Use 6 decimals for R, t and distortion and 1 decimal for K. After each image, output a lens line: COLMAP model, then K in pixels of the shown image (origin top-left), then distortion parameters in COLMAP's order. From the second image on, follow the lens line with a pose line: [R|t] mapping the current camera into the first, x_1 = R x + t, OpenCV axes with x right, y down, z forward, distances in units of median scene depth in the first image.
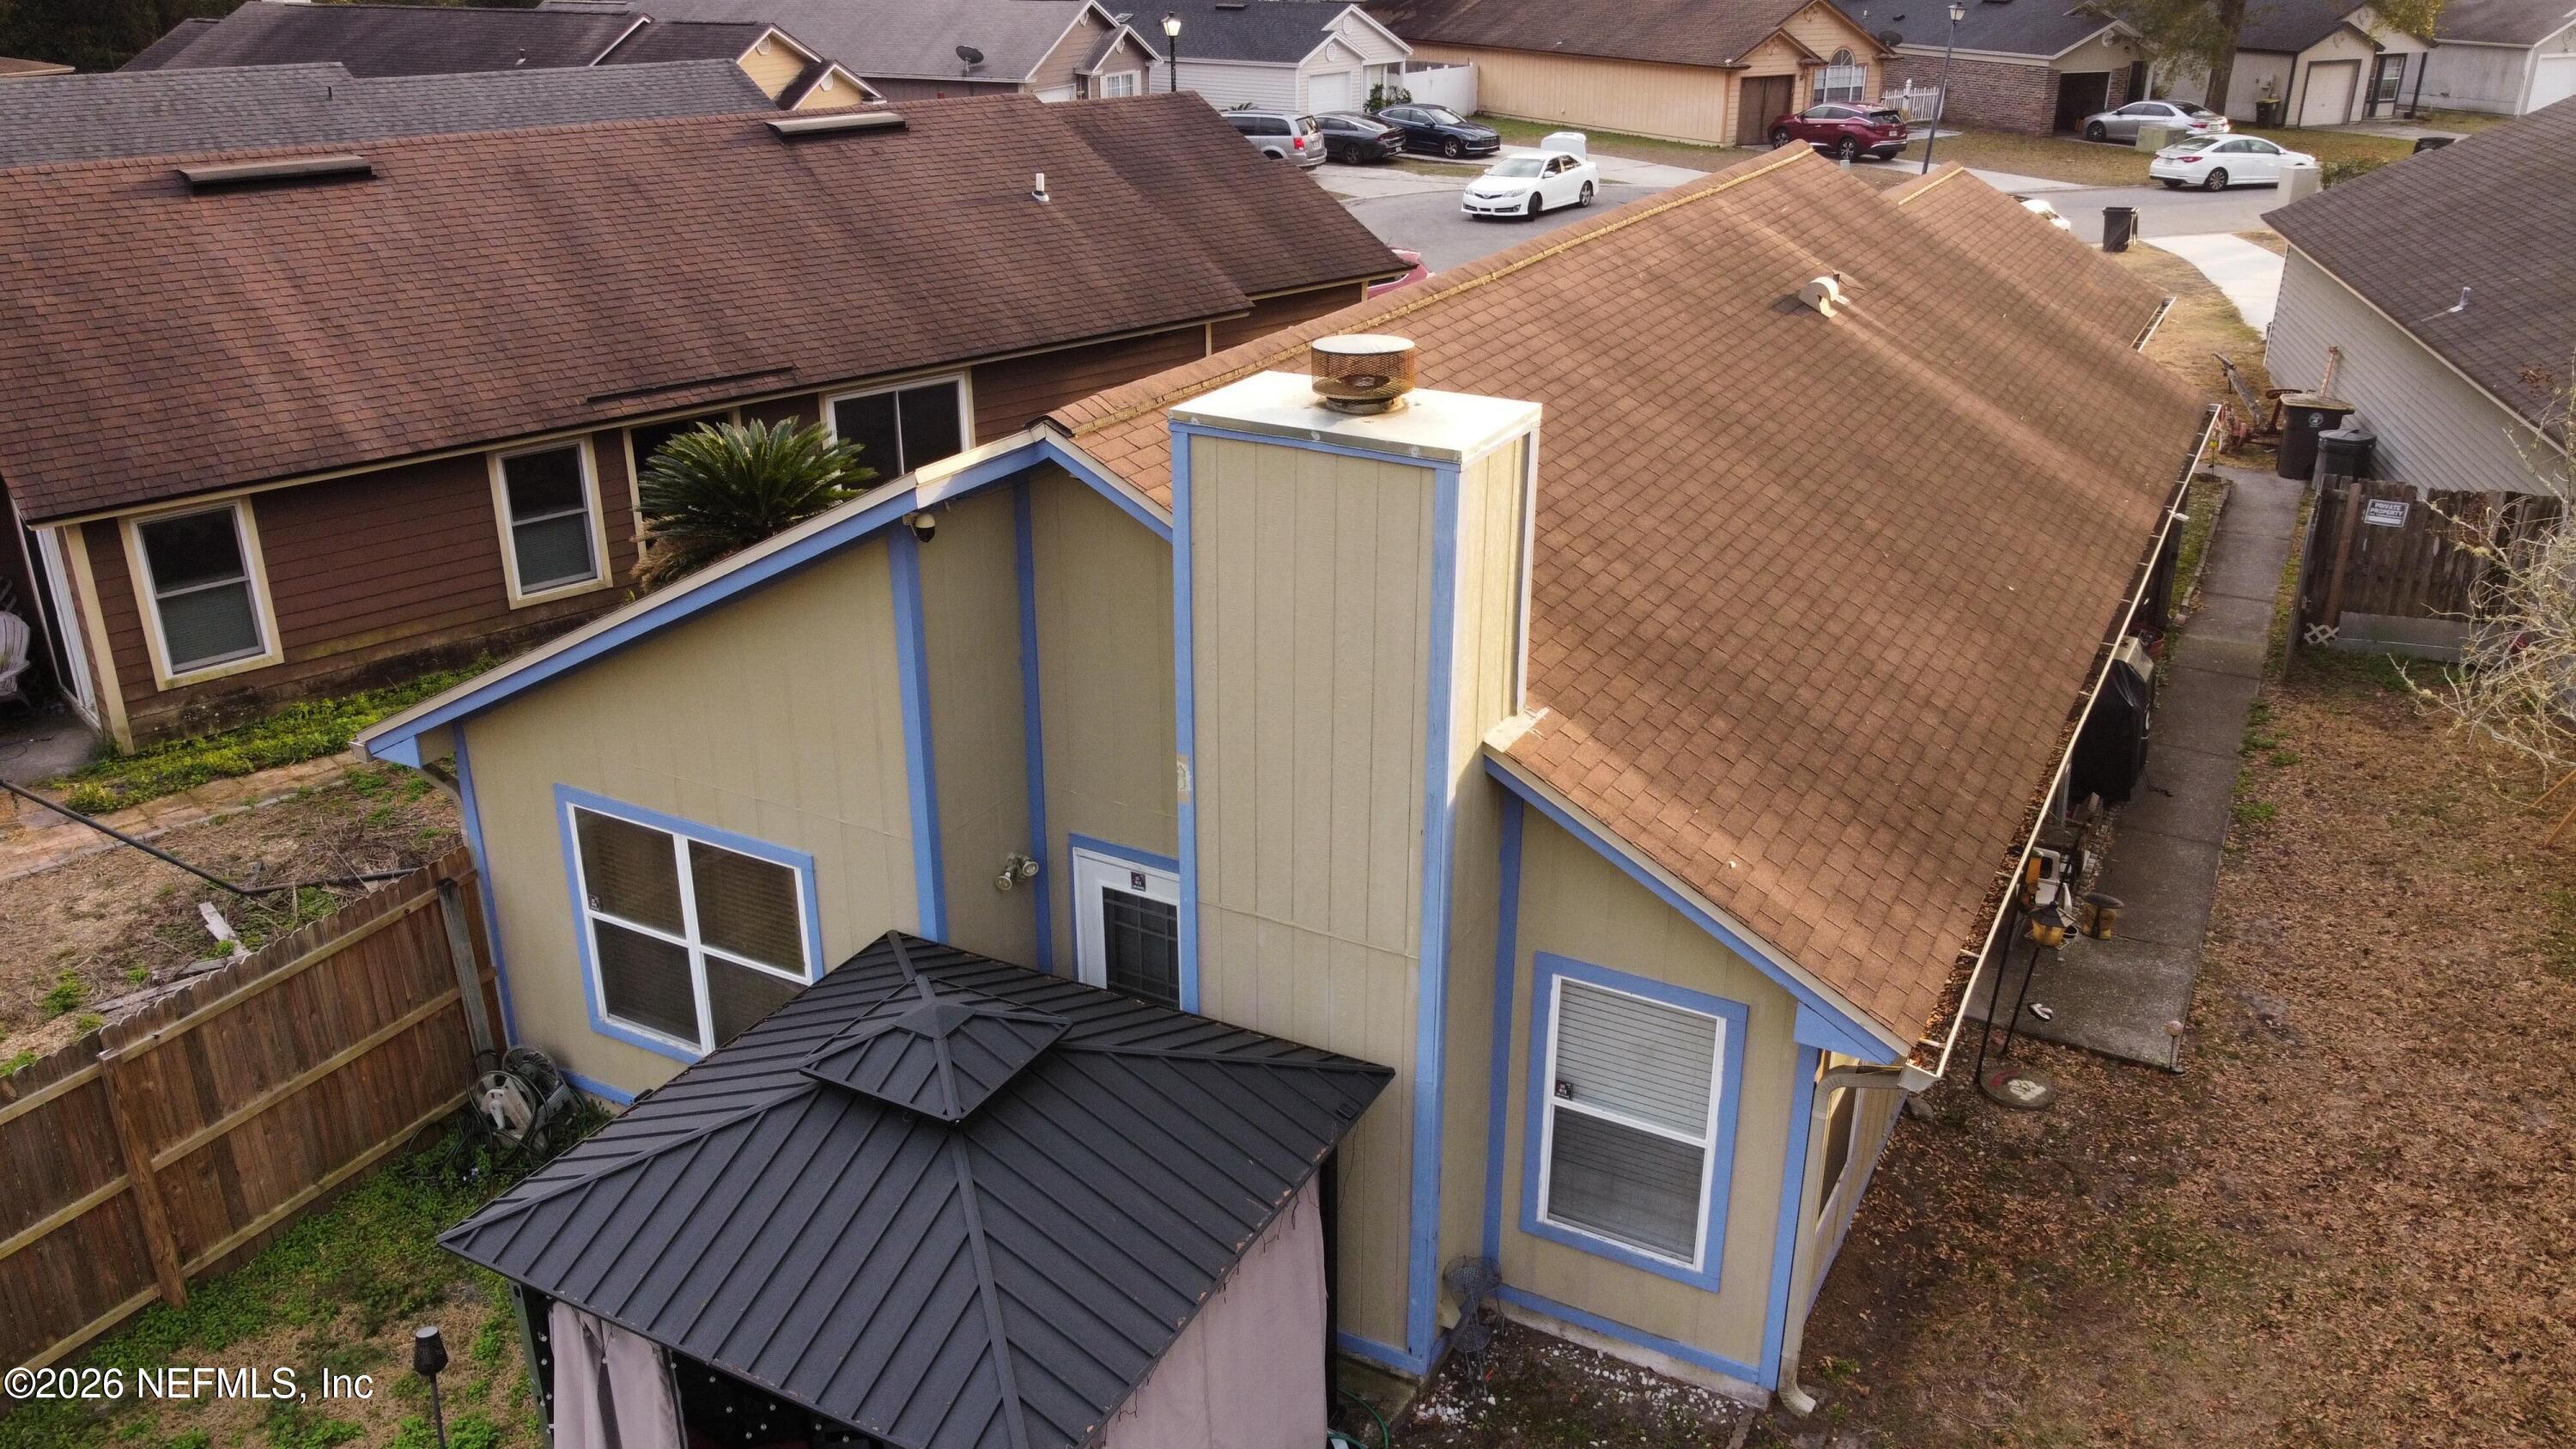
lens RADIAL K [[1965.1, 0, 1287.7], [0, 1965.1, 727.8], [0, 0, 1]] dist [-0.005595, -0.000643]
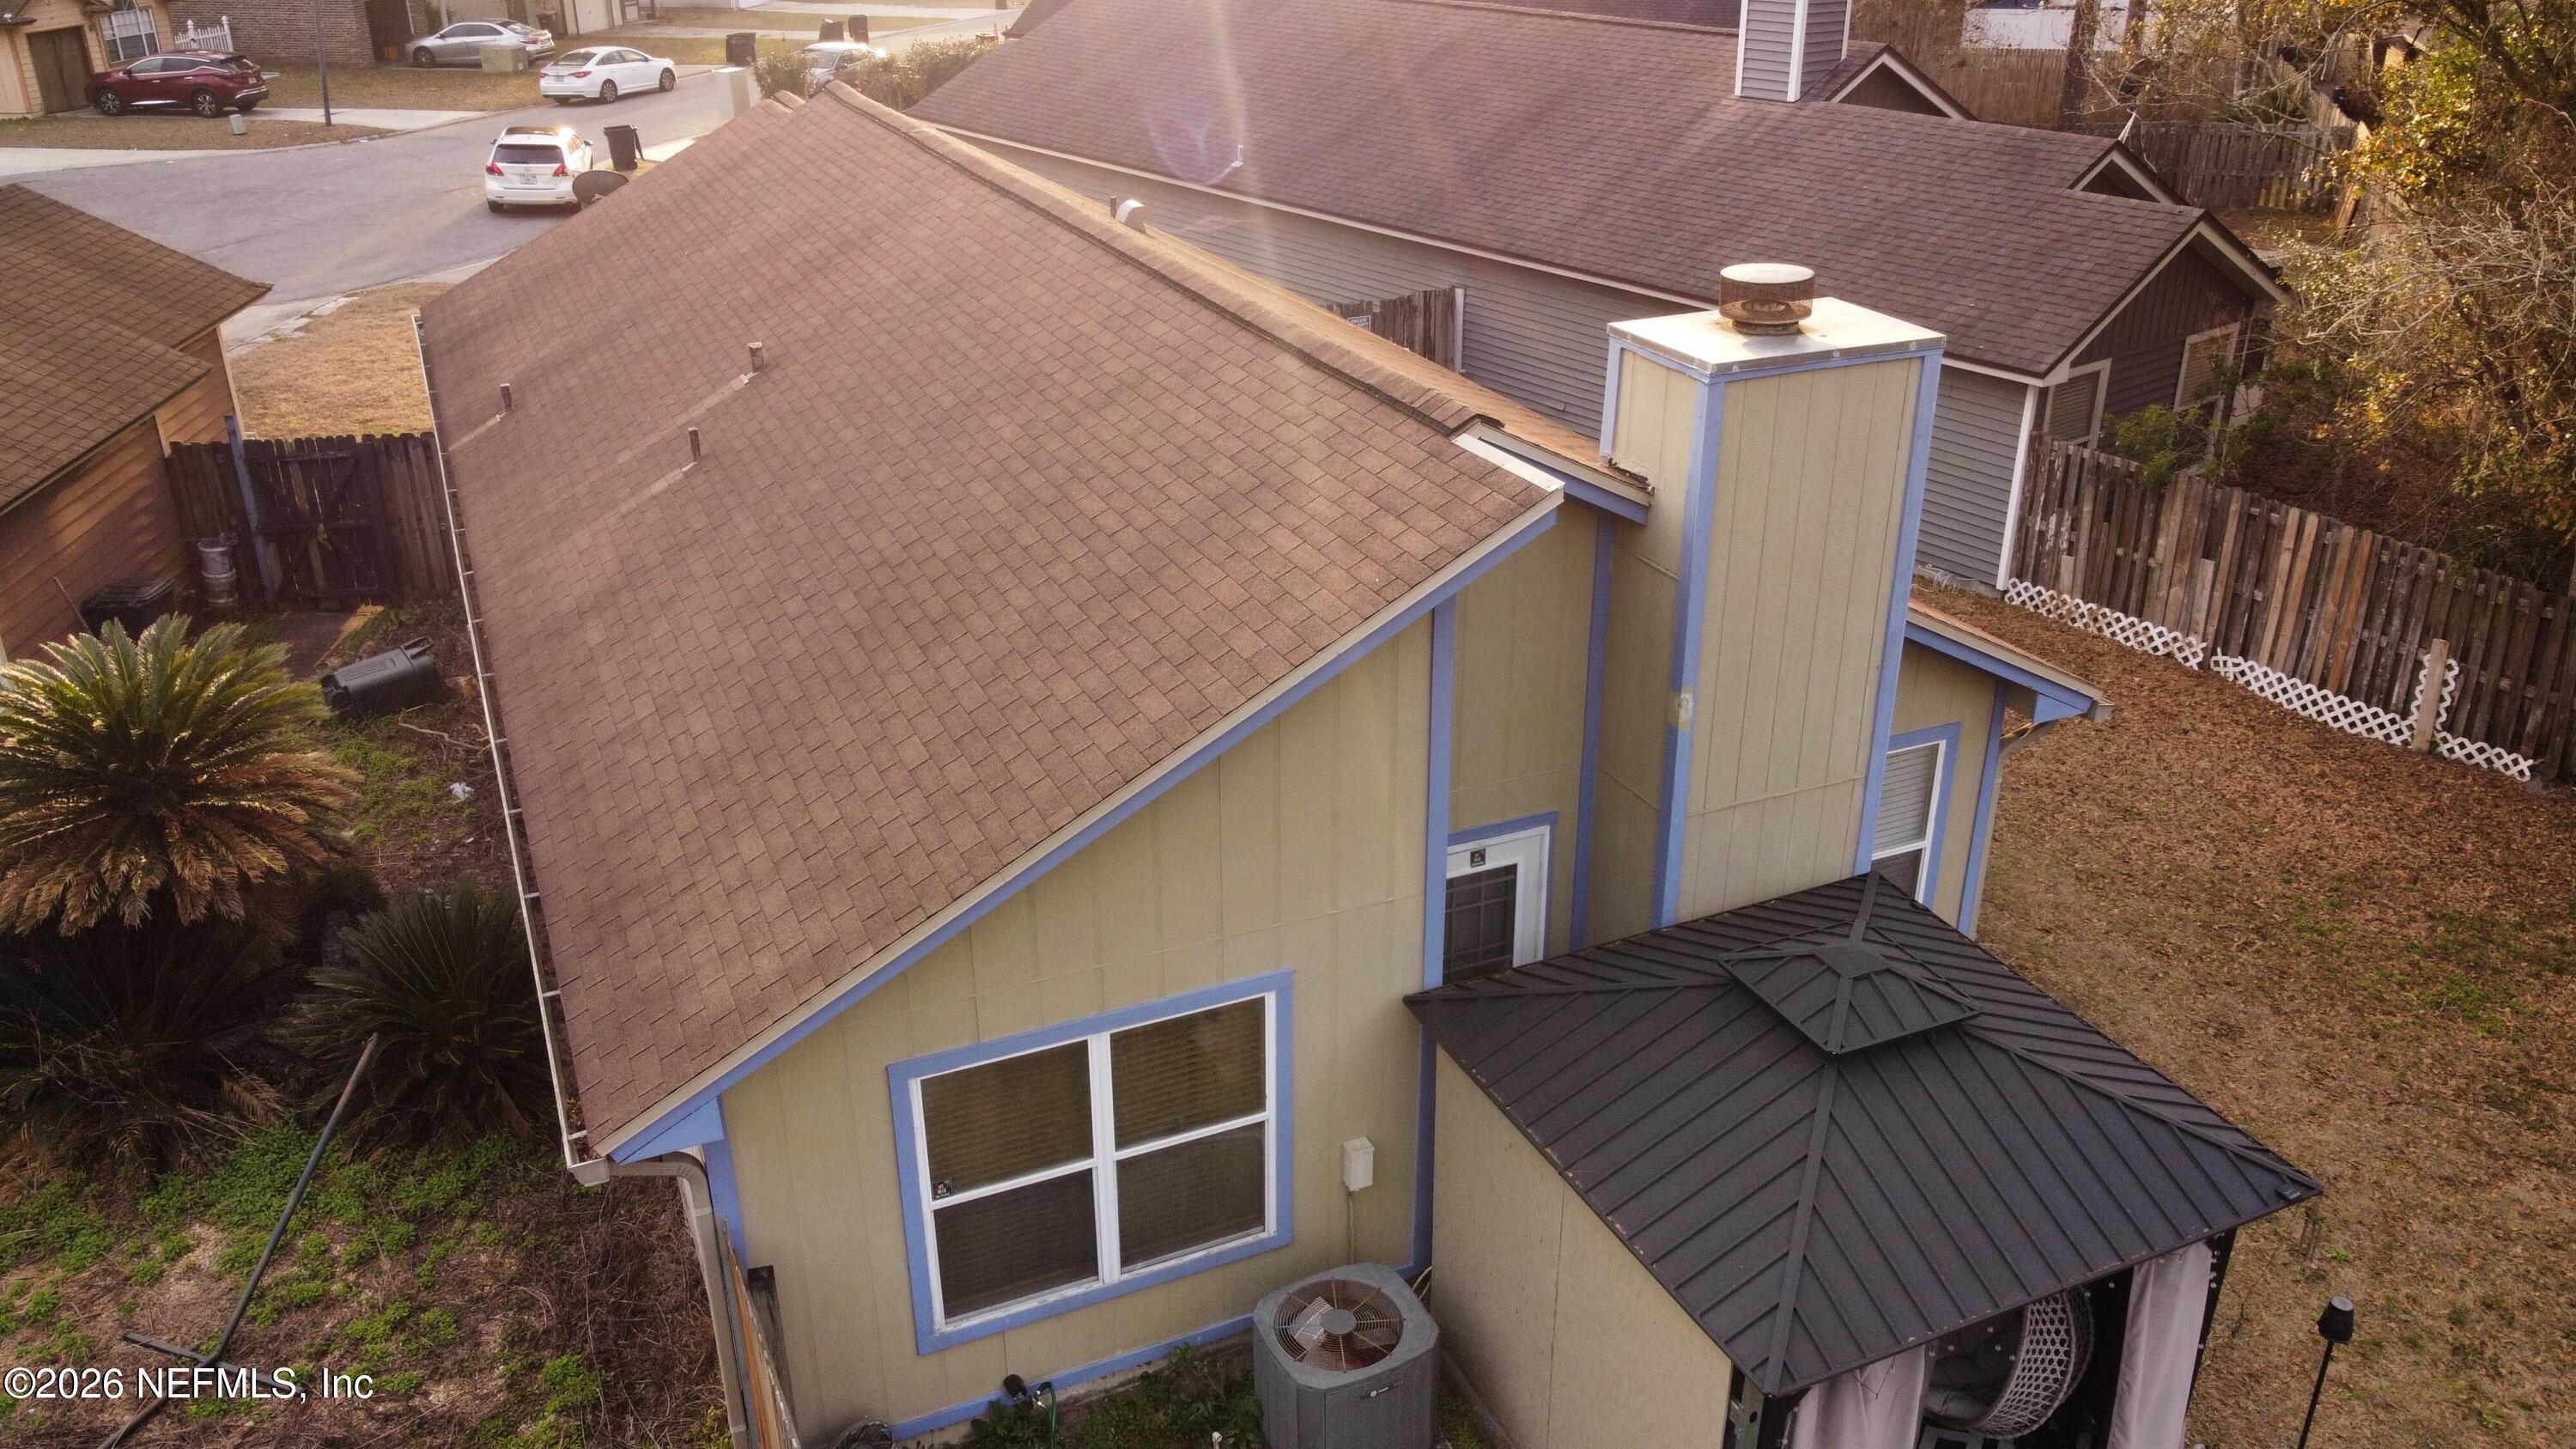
lens RADIAL K [[1965.1, 0, 1287.3], [0, 1965.1, 722.7], [0, 0, 1]] dist [-0.005595, -0.000643]
pose [[0.609282, -0.336174, 0.718166, -0.764168], [0.309062, 0.934737, 0.175348, -0.176746], [-0.730244, 0.115122, 0.673417, 0.354628]]
